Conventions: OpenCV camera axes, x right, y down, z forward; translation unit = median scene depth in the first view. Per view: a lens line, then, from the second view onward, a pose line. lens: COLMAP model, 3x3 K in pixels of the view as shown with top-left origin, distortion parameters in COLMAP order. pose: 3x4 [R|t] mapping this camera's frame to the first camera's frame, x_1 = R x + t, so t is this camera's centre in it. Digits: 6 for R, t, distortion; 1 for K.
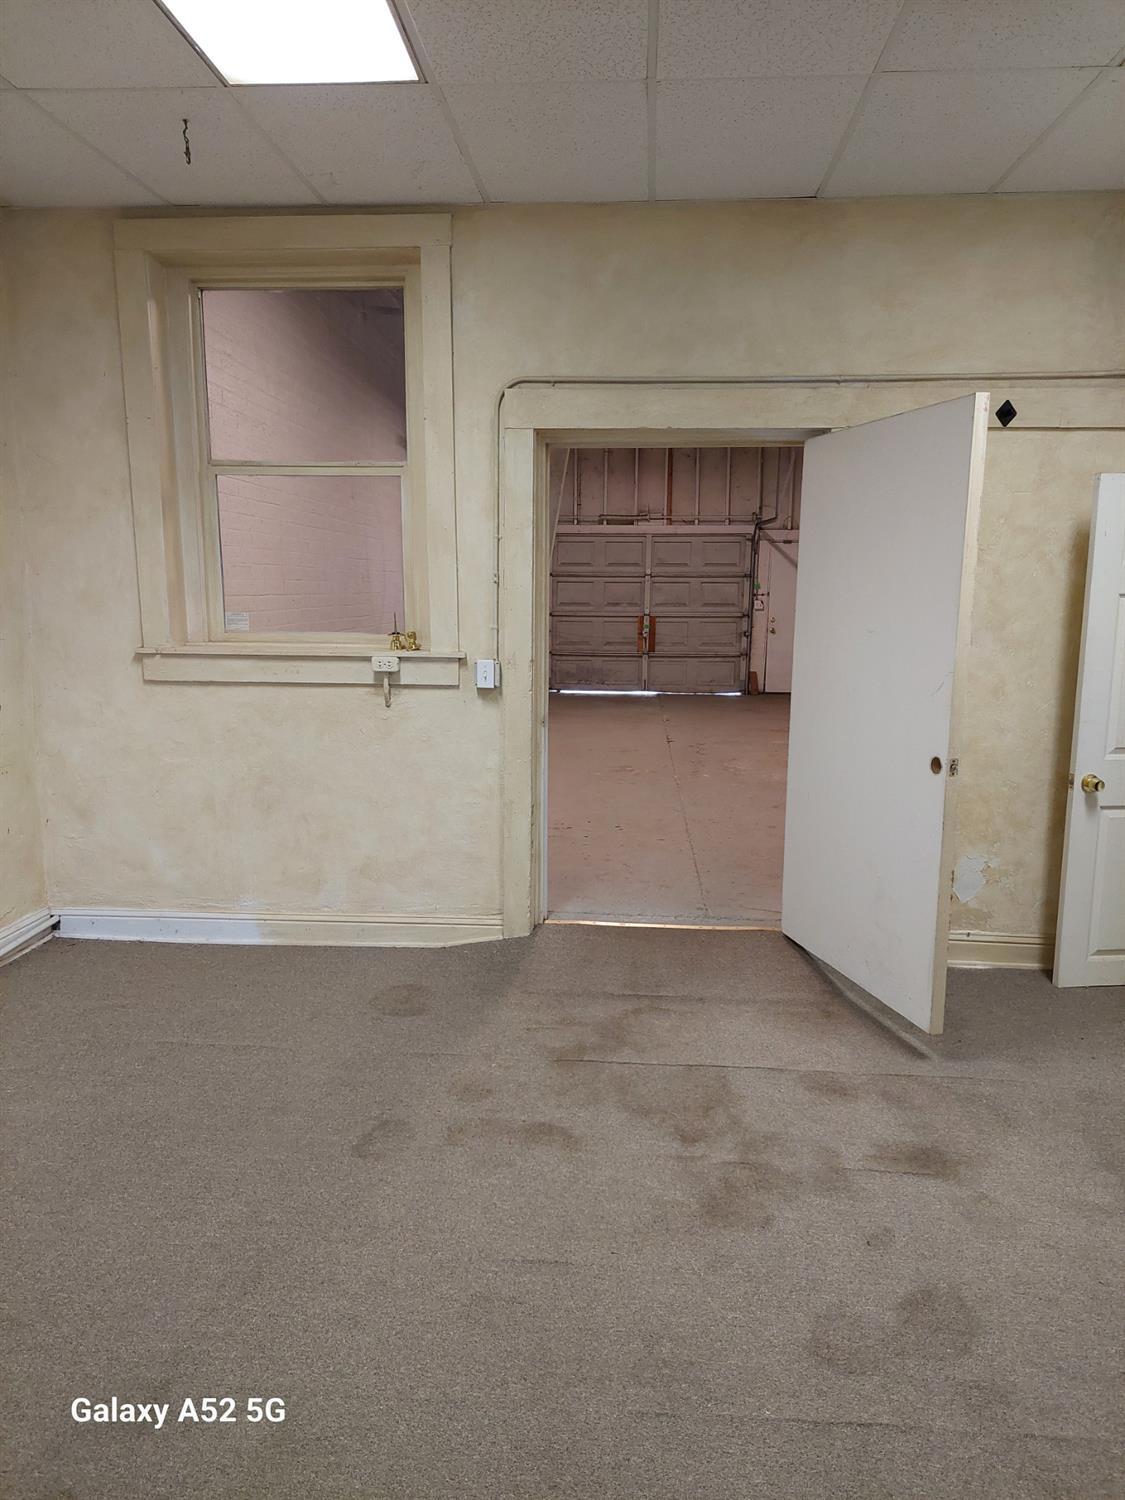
lens RADIAL K [[990.2, 0, 556.6], [0, 990.2, 767.3], [0, 0, 1]] dist [0.058126, -0.001580]
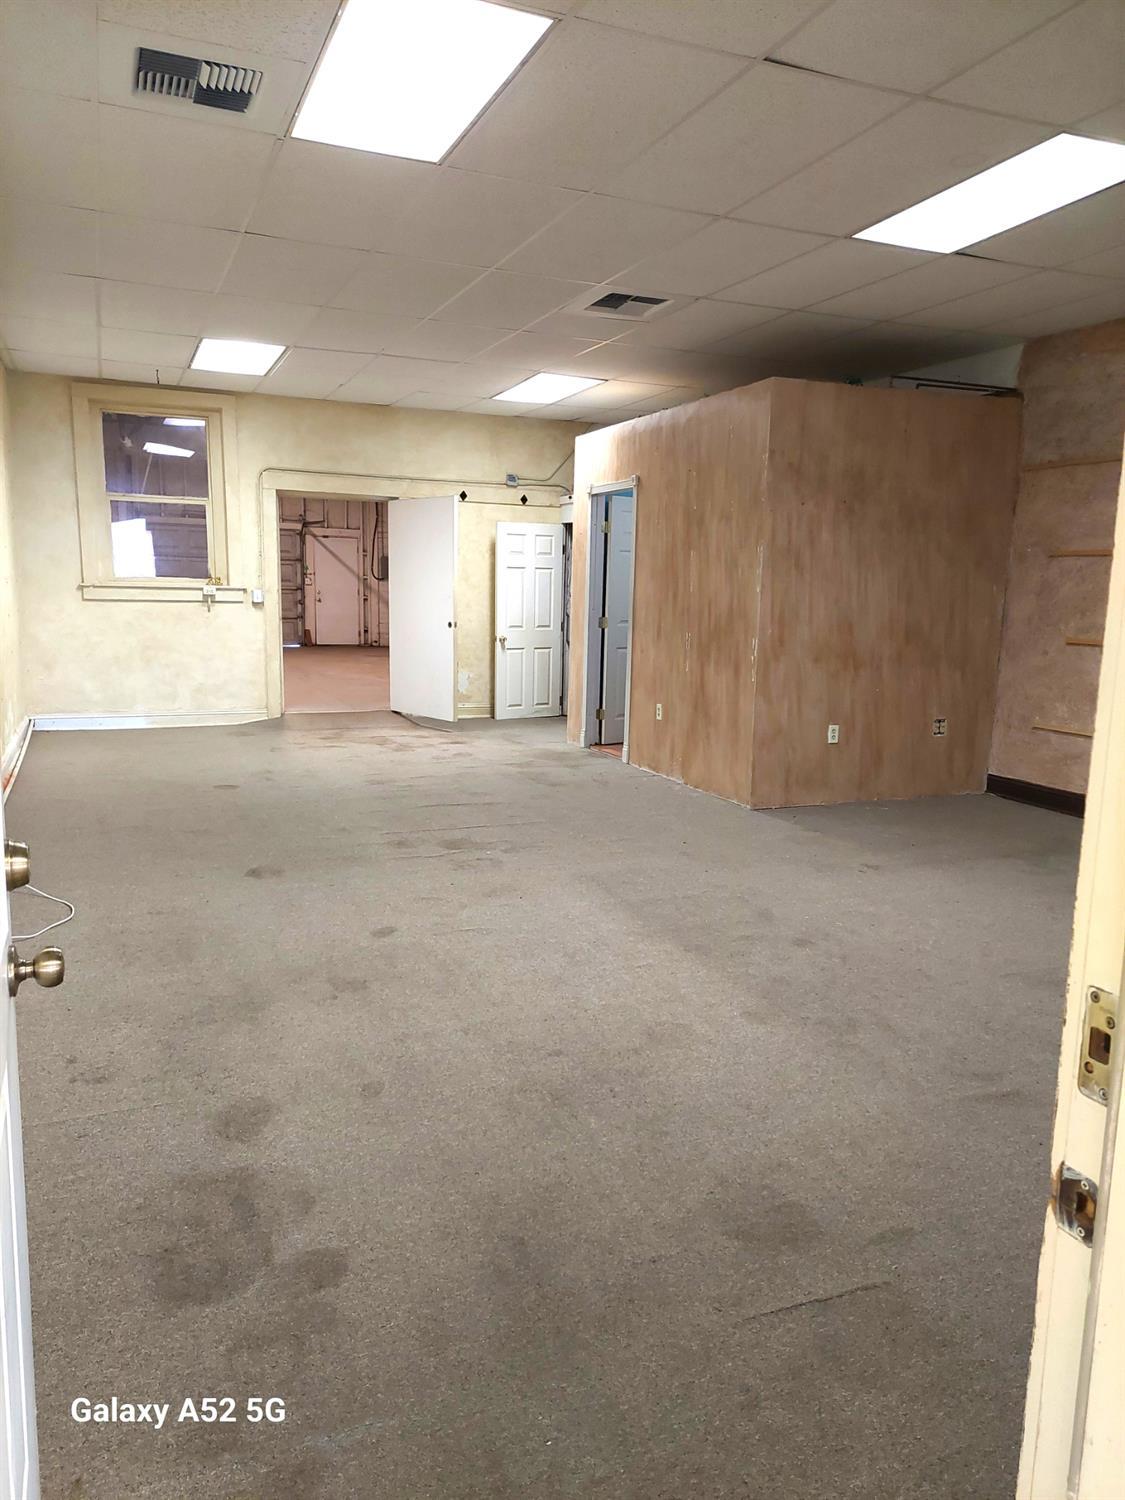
lens RADIAL K [[1035.9, 0, 562.5], [0, 1035.9, 750.0], [0, 0, 1]] dist [-0.026504, -0.001109]
pose [[0.876563, -0.057938, 0.477786, -0.587347], [0.064895, 0.997890, 0.001949, 0.284675], [-0.476891, 0.029298, 0.878474, -1.322793]]
